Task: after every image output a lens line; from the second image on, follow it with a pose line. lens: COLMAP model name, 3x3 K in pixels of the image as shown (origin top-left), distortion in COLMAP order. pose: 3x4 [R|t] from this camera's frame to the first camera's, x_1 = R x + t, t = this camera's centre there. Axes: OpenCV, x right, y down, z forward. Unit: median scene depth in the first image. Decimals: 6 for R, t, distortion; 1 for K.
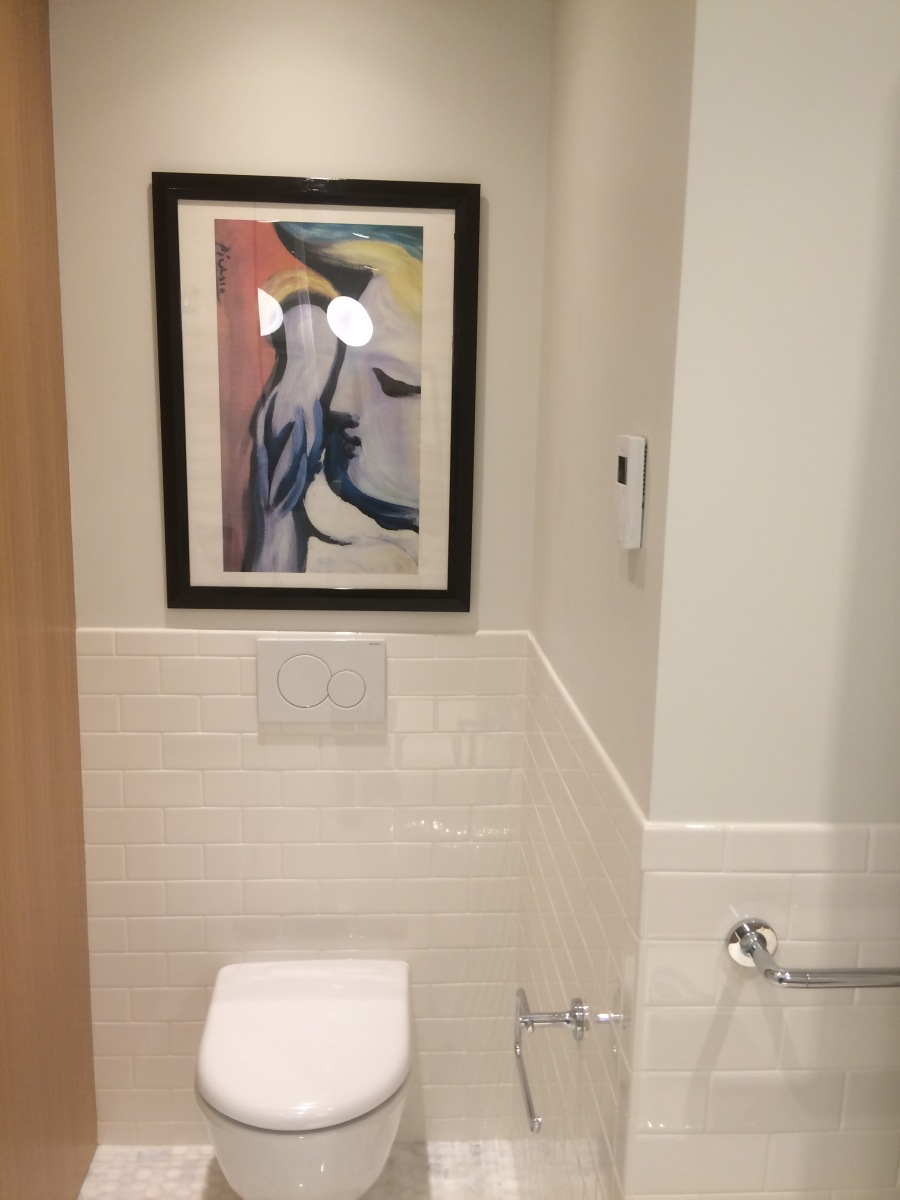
lens RADIAL K [[1025.8, 0, 450.5], [0, 1025.8, 608.0], [0, 0, 1]] dist [0.084263, -0.141451]
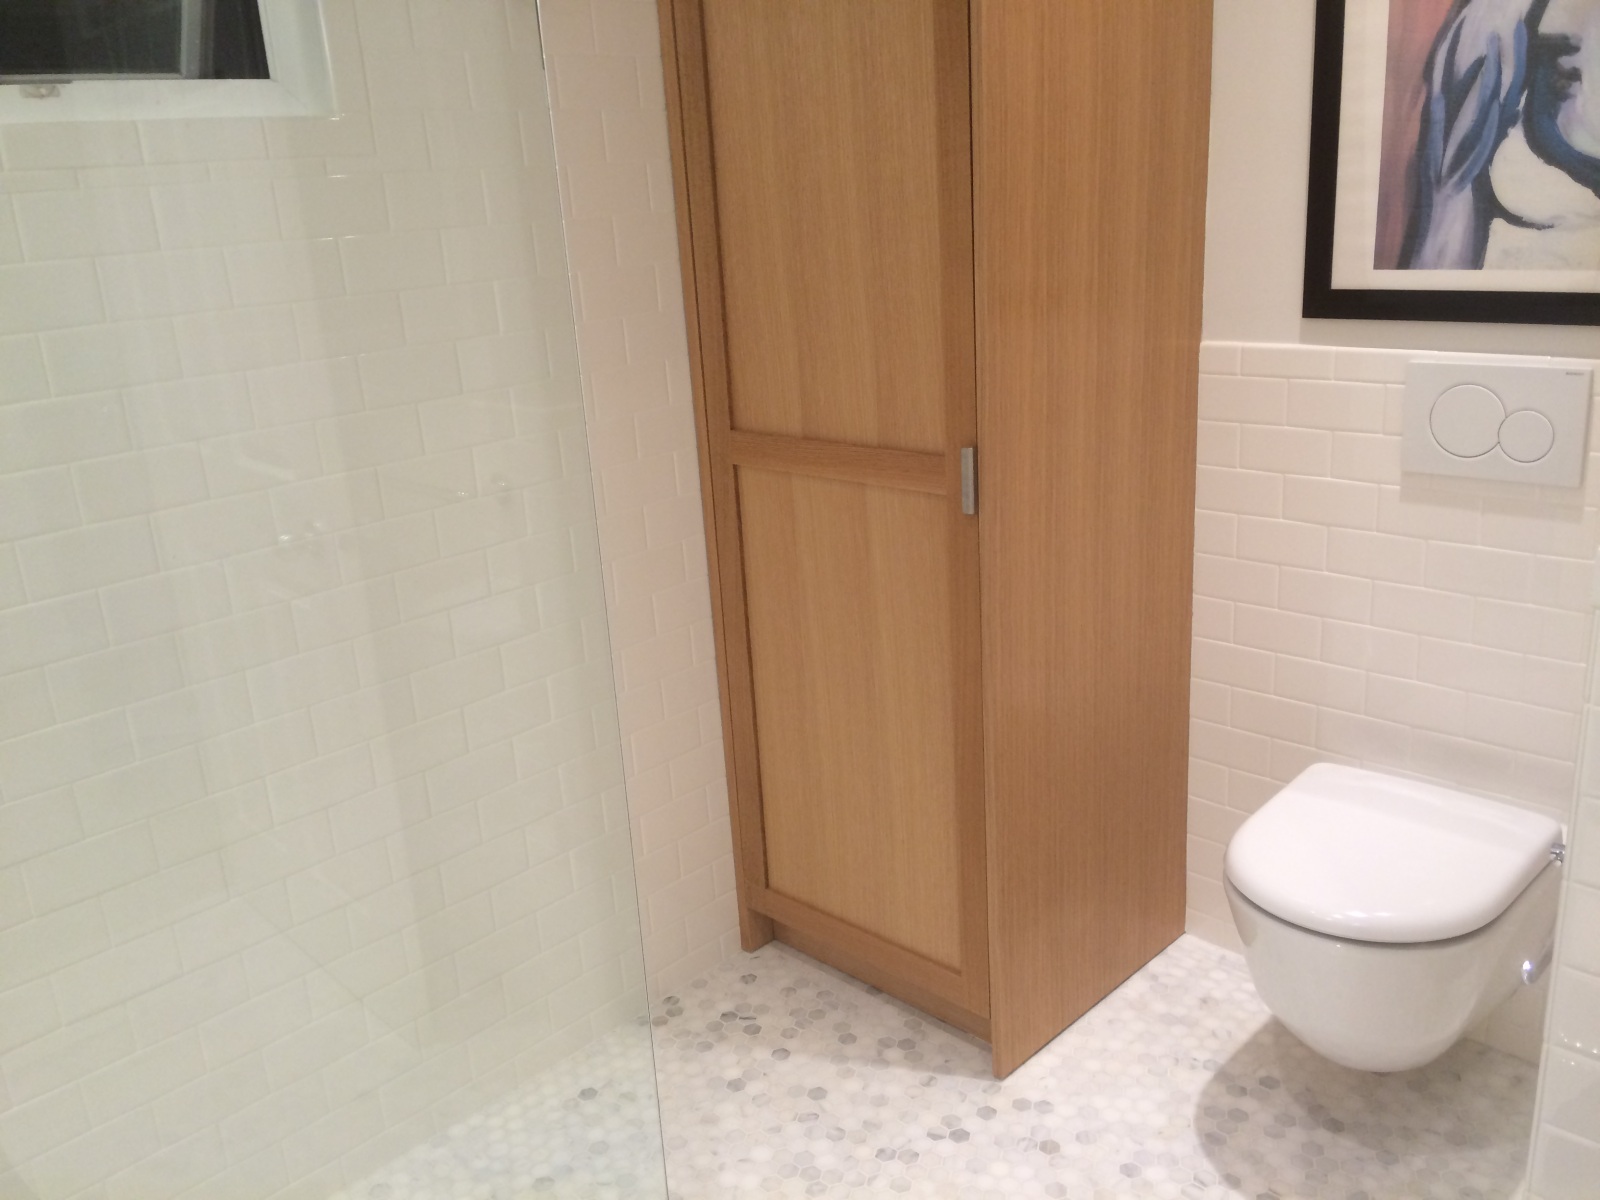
lens RADIAL K [[1367.7, 0, 824.5], [0, 1367.7, 601.0], [0, 0, 1]] dist [0.084263, -0.141451]
pose [[0.683143, 0.157122, -0.713181, 0.276633], [-0.064427, 0.985740, 0.155456, 0.074488], [0.727437, -0.060251, 0.683524, -0.029136]]
